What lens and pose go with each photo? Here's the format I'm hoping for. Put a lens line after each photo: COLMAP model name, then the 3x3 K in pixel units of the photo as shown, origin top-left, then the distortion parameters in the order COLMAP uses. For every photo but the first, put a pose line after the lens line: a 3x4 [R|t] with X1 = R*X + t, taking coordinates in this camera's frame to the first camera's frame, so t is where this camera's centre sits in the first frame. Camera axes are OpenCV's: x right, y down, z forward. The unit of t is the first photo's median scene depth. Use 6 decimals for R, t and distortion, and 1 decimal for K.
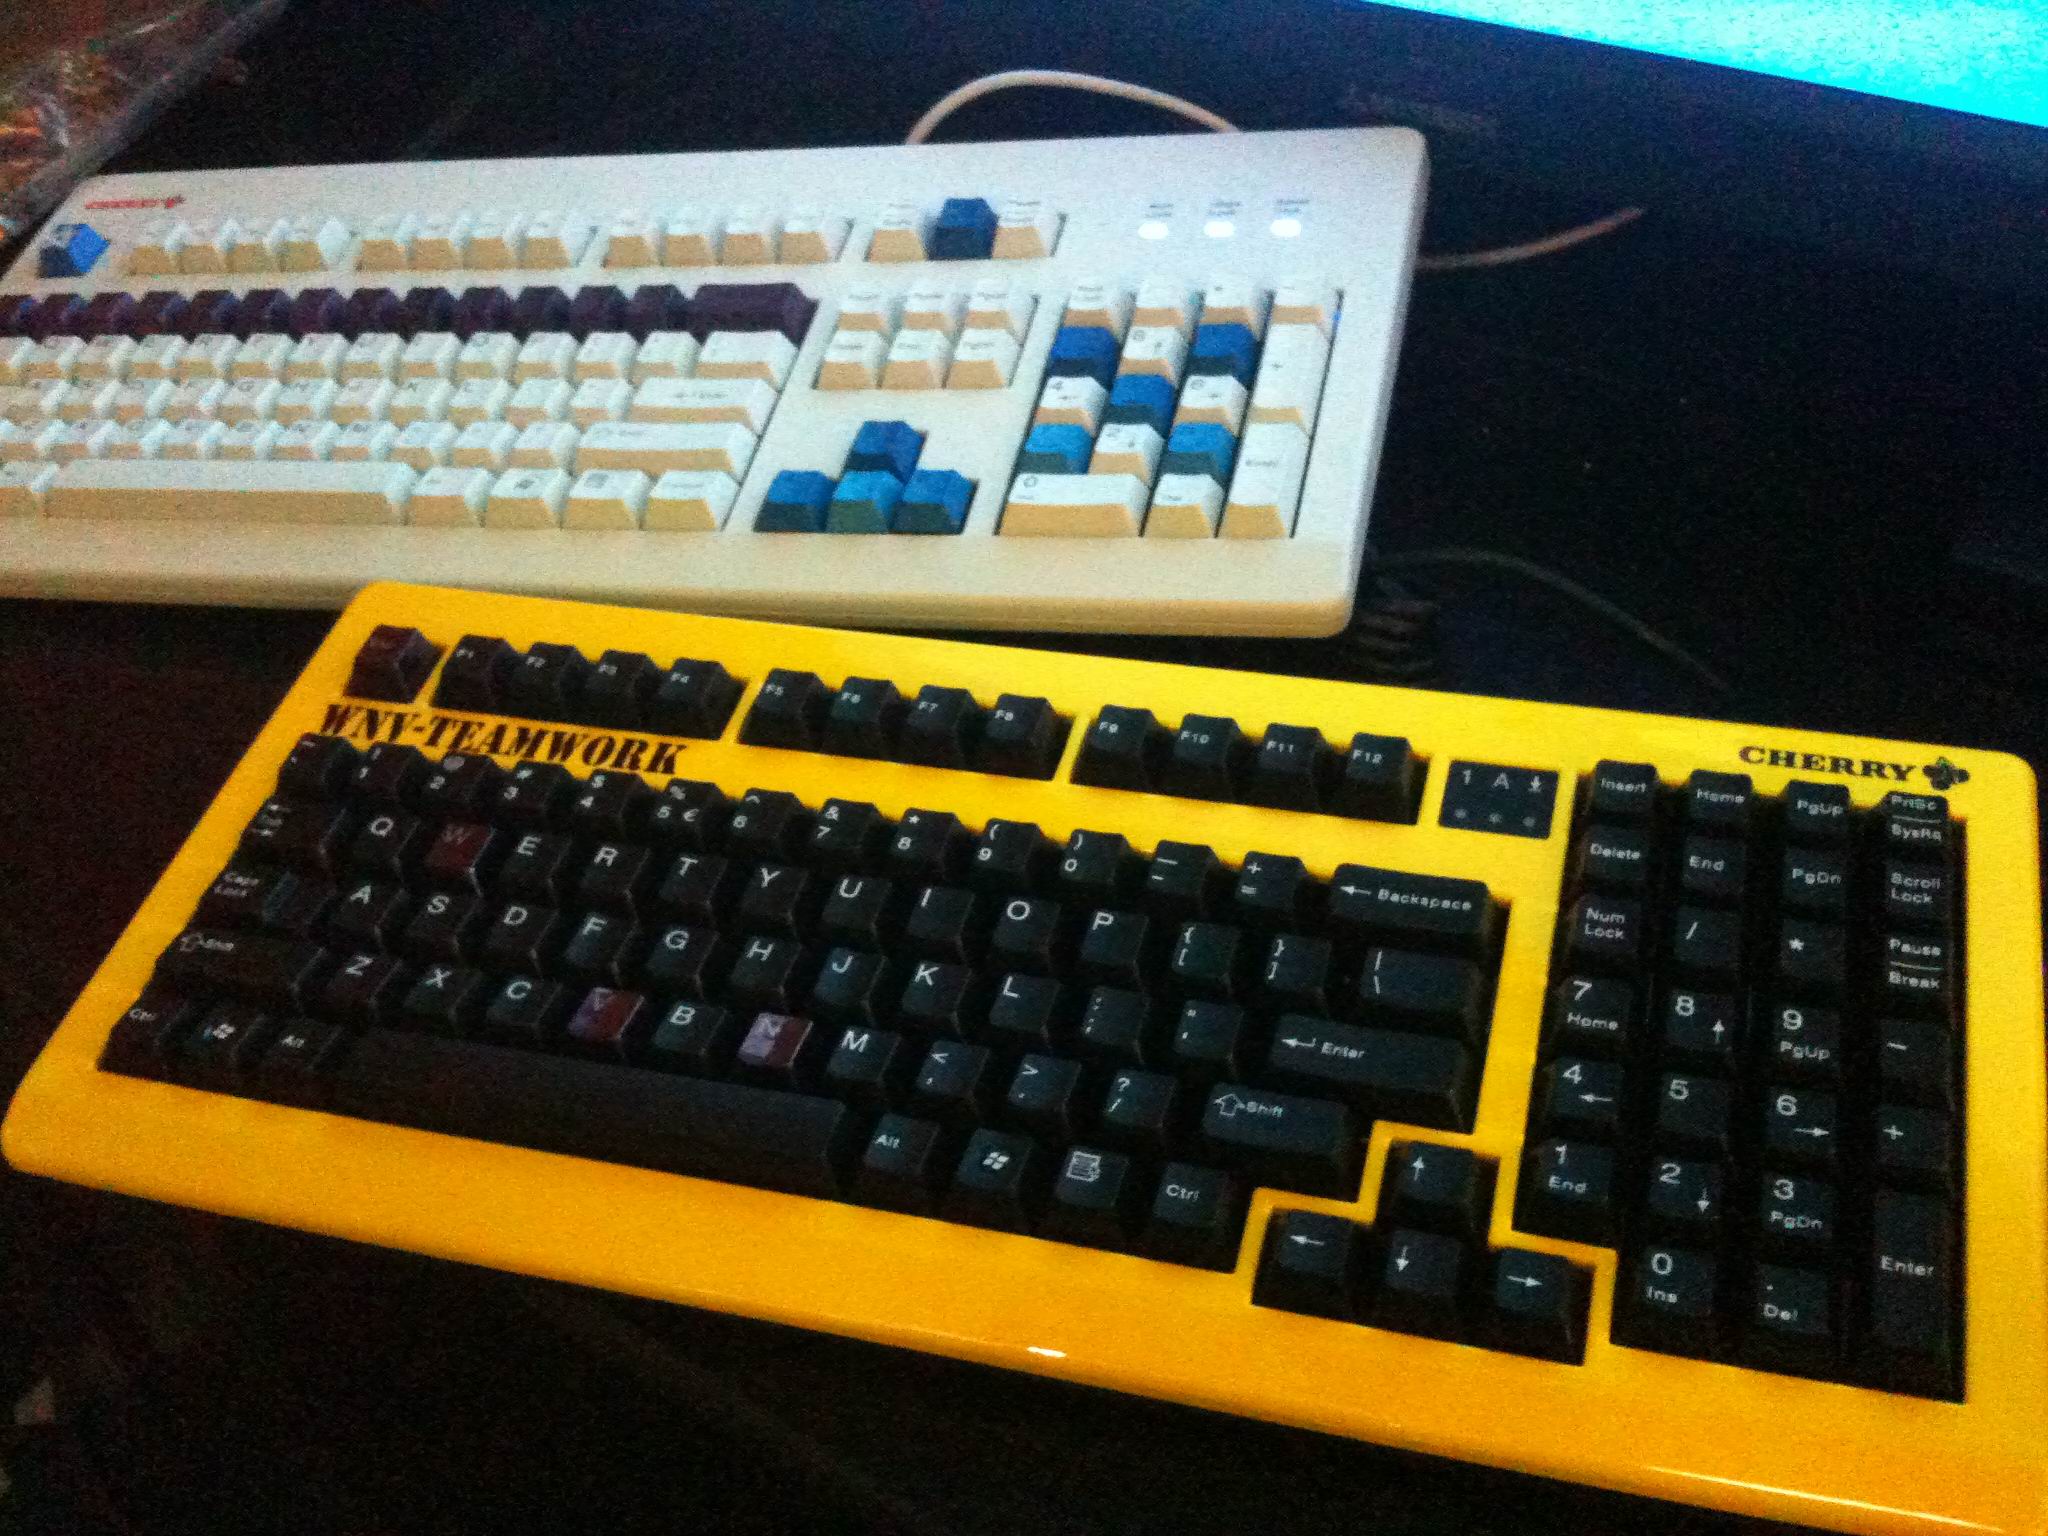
lens RADIAL K [[2180.2, 0, 1015.9], [0, 2180.2, 766.1], [0, 0, 1]] dist [0.138018, -0.512798]
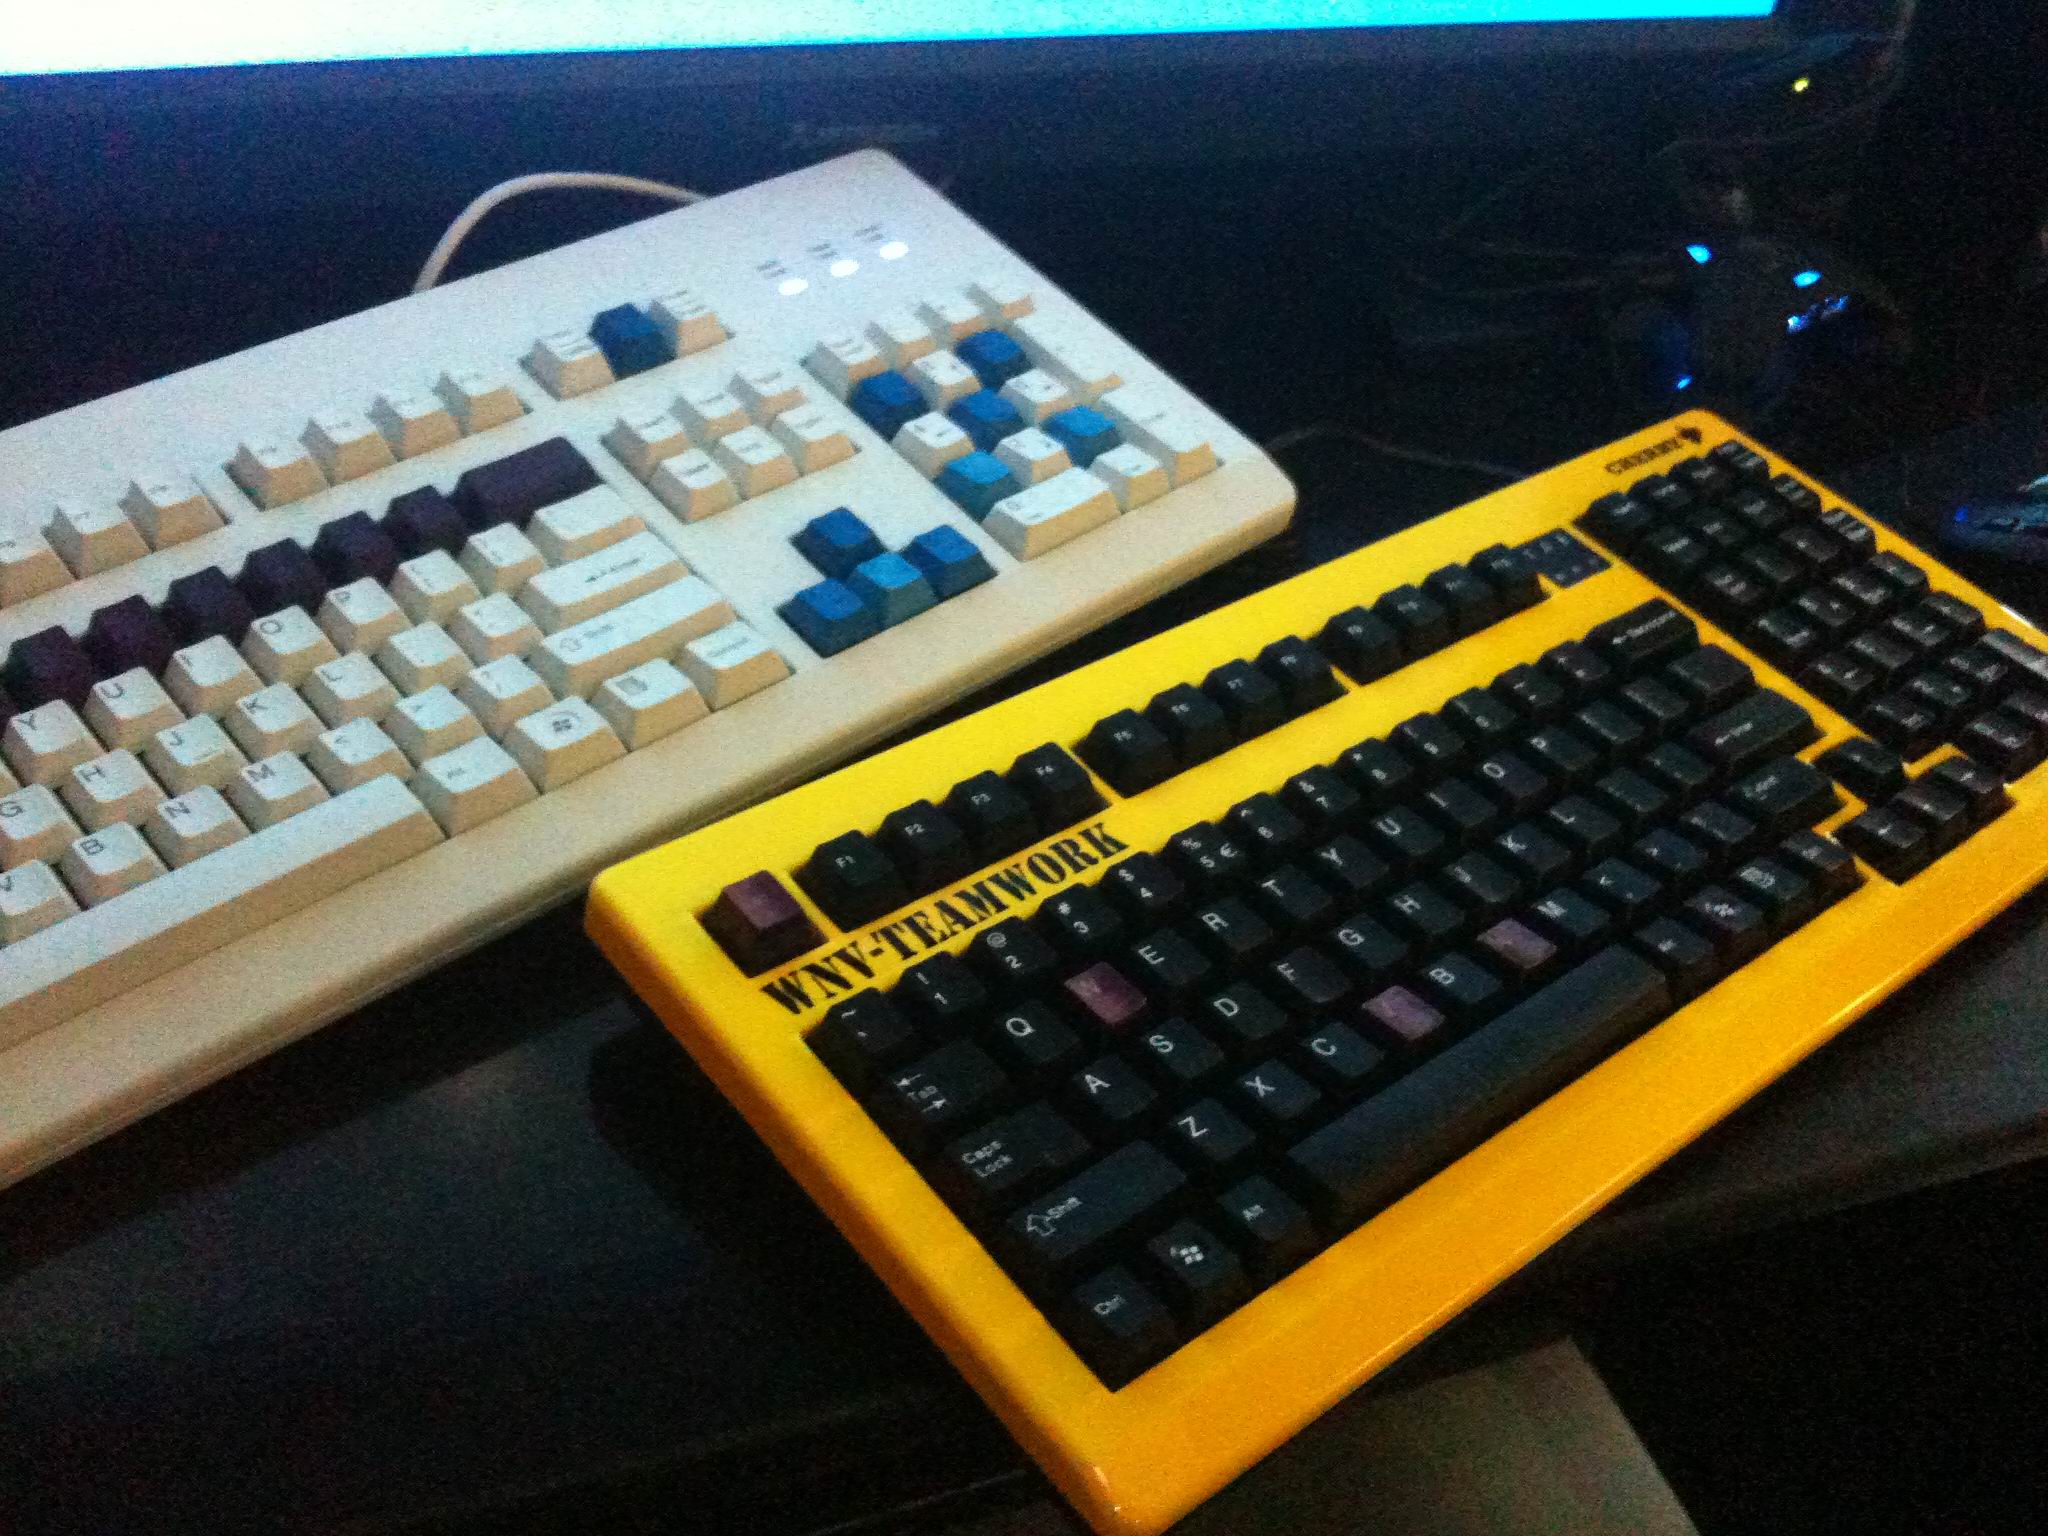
lens RADIAL K [[2180.2, 0, 1015.9], [0, 2180.2, 766.1], [0, 0, 1]] dist [0.138018, -0.512798]
pose [[0.533169, -0.396158, 0.747522, -0.999047], [0.424549, 0.889564, 0.168626, -0.238189], [-0.731771, 0.227454, 0.642477, 0.445704]]
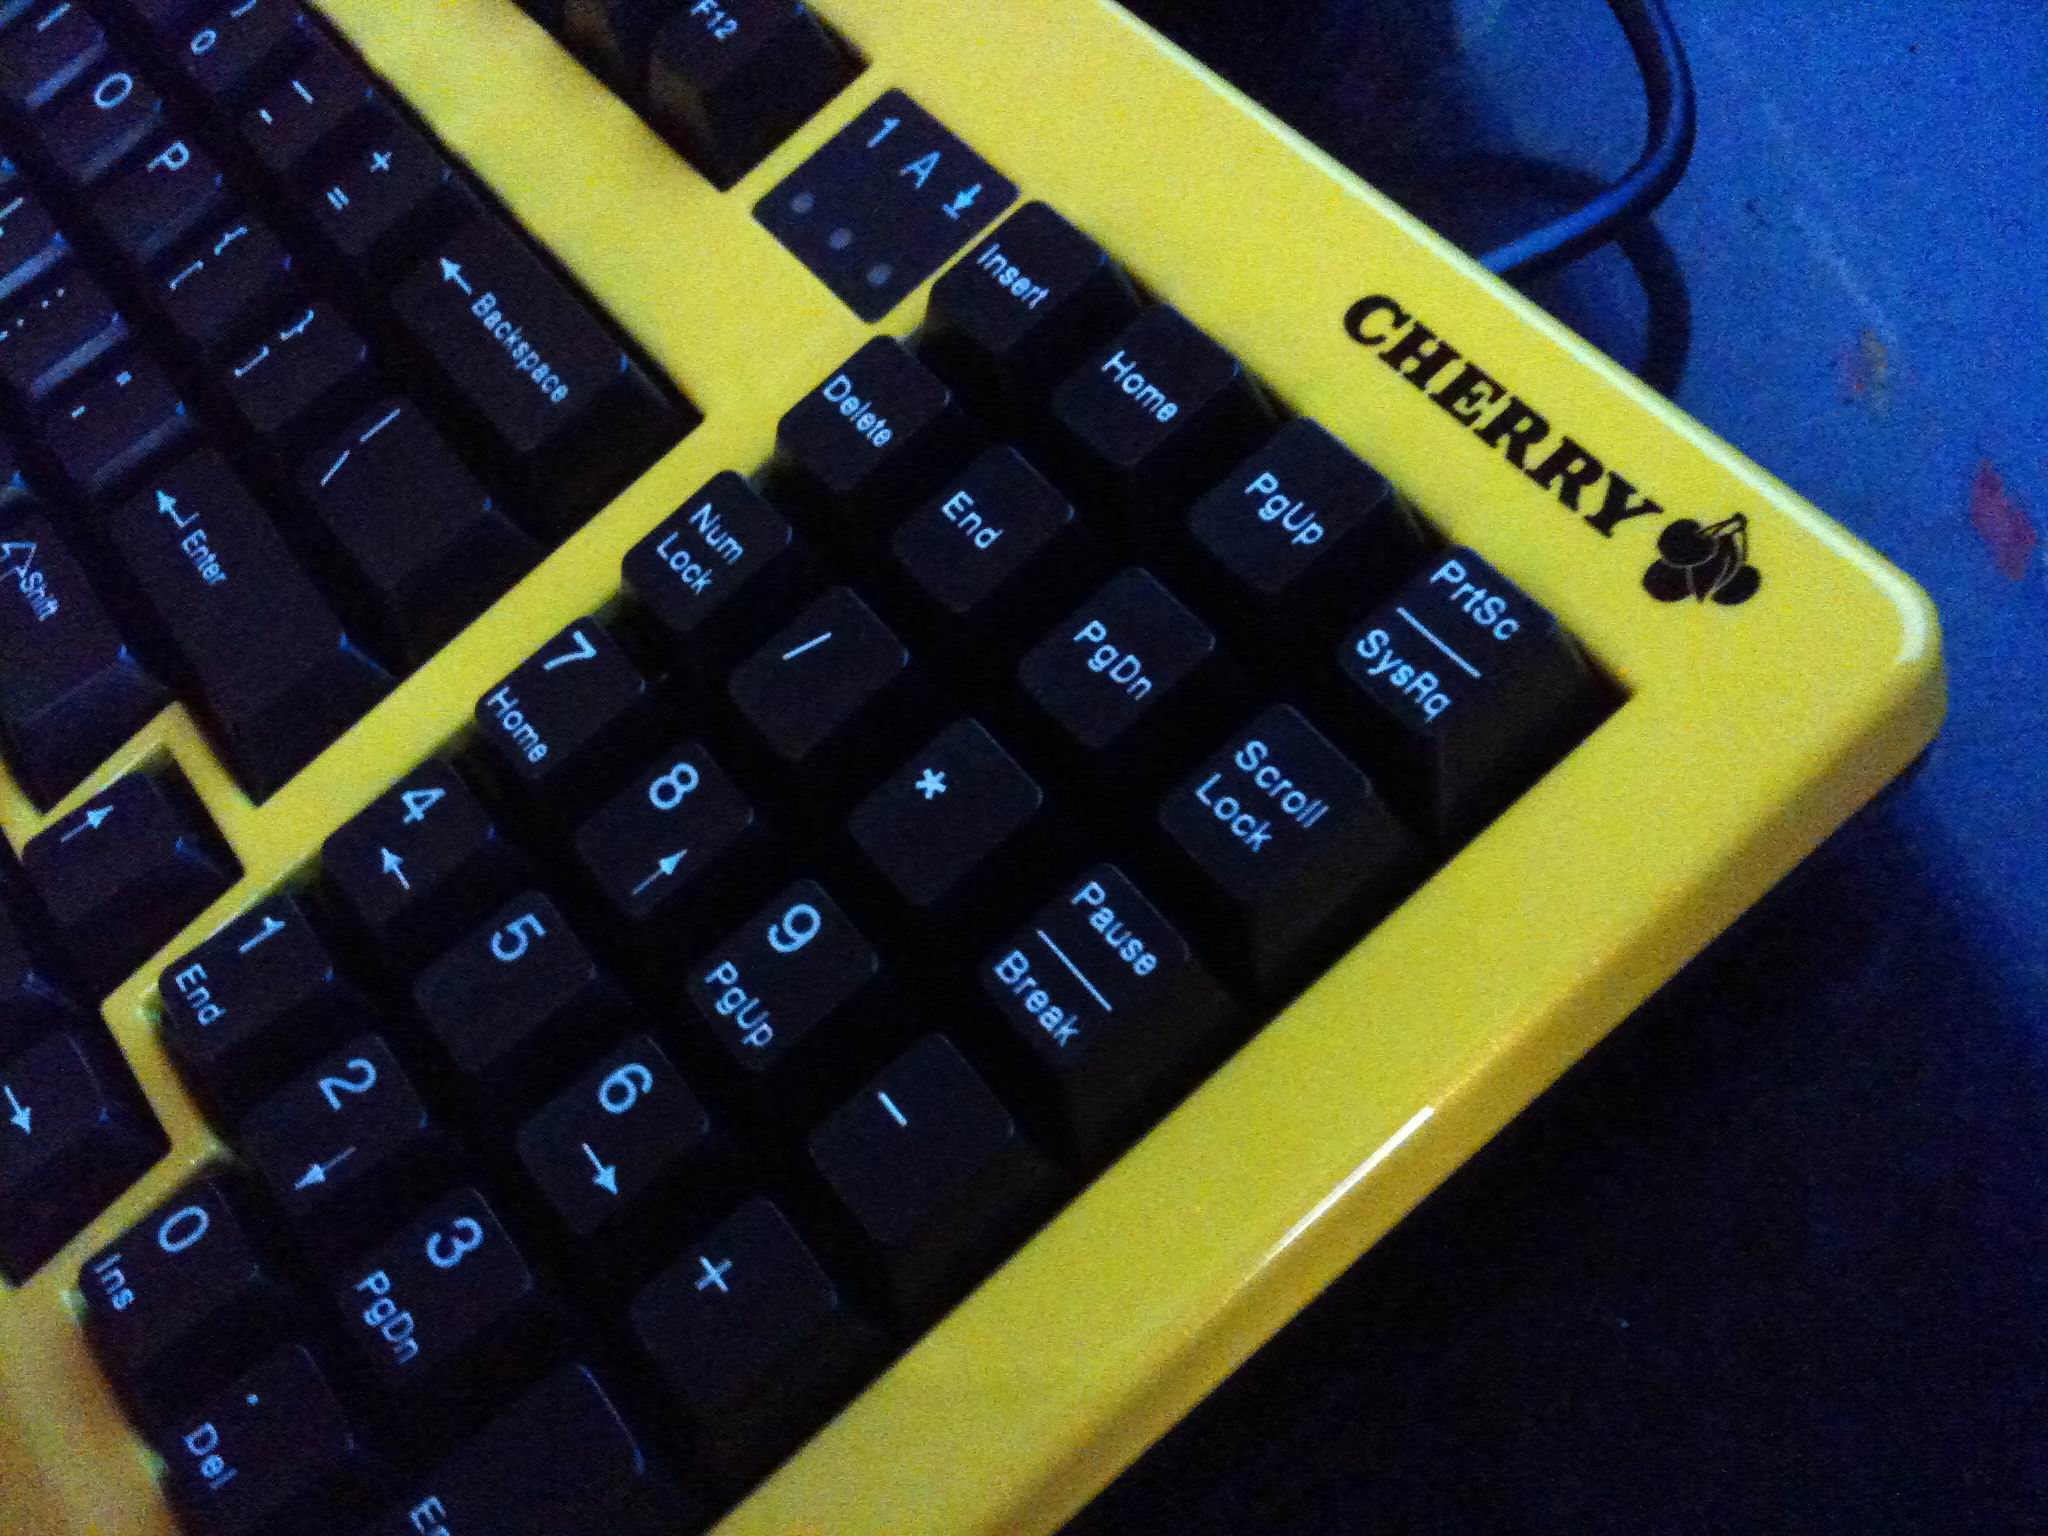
lens RADIAL K [[2215.4, 0, 1014.0], [0, 2215.4, 770.5], [0, 0, 1]] dist [0.144972, -0.605279]
pose [[0.800242, 0.460223, -0.384457, 0.497321], [-0.245858, 0.836540, 0.489648, -0.127799], [0.546961, -0.297315, 0.782584, 0.626144]]
